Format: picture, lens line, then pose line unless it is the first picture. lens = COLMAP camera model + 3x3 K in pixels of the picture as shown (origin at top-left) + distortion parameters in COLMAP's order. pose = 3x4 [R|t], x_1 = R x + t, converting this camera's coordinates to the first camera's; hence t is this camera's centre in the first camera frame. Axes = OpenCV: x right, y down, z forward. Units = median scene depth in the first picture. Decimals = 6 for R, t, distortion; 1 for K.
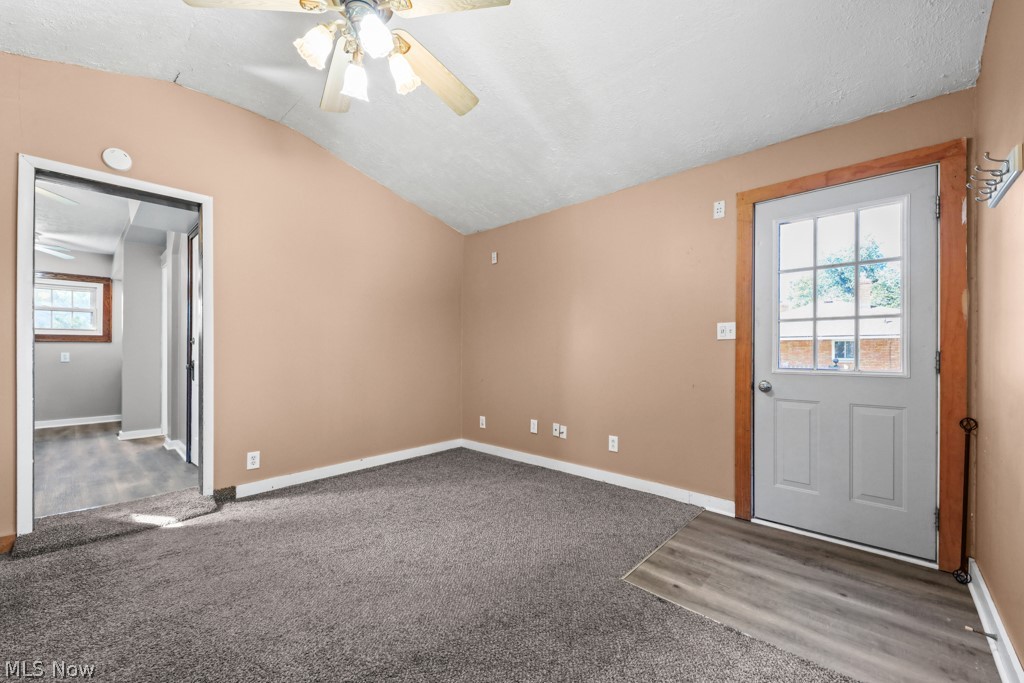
lens RADIAL K [[399.5, 0, 506.1], [0, 399.5, 356.0], [0, 0, 1]] dist [0.005678, -0.001387]
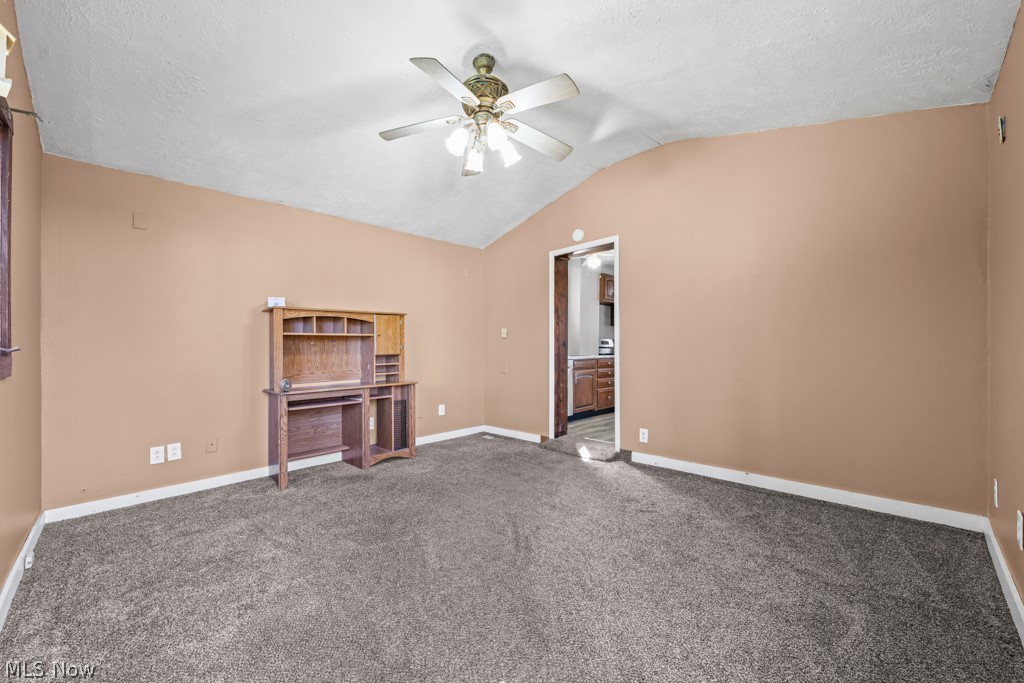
lens RADIAL K [[399.5, 0, 516.0], [0, 399.5, 348.0], [0, 0, 1]] dist [0.005678, -0.001387]
pose [[-0.040180, -0.004414, -0.999183, 0.739927], [0.004568, 0.999979, -0.004601, -0.004313], [0.999182, -0.004750, -0.040159, 0.808151]]
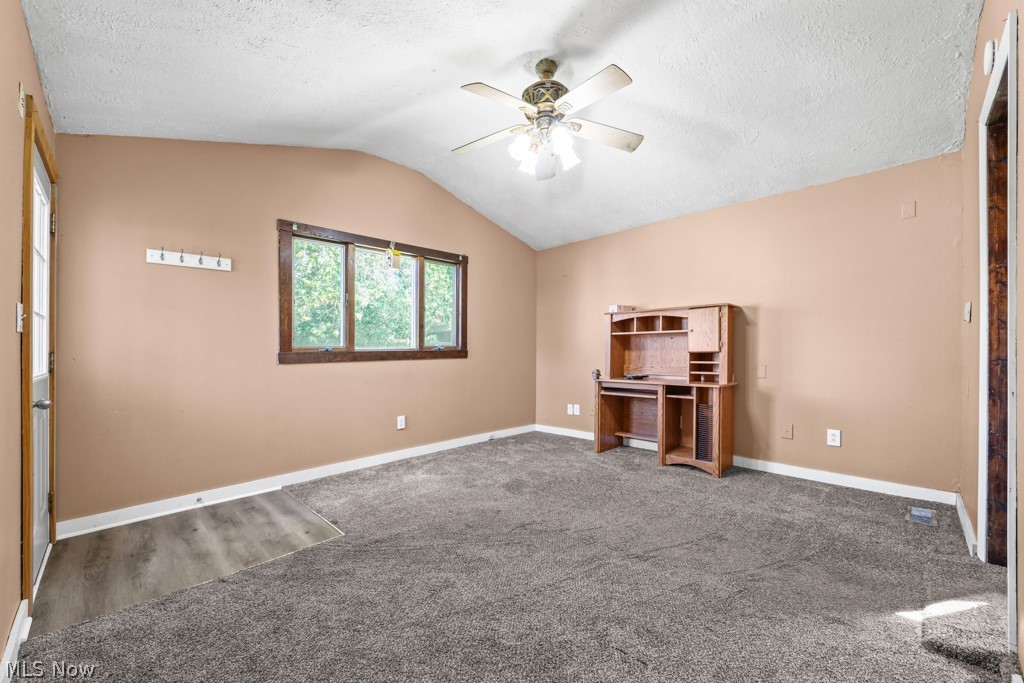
lens RADIAL K [[399.5, 0, 516.5], [0, 399.5, 342.9], [0, 0, 1]] dist [0.005678, -0.001387]
pose [[-0.999652, 0.007836, 0.025176, -0.212356], [0.007735, 0.999962, -0.004107, -0.019997], [-0.025207, -0.003911, -0.999675, 1.689979]]
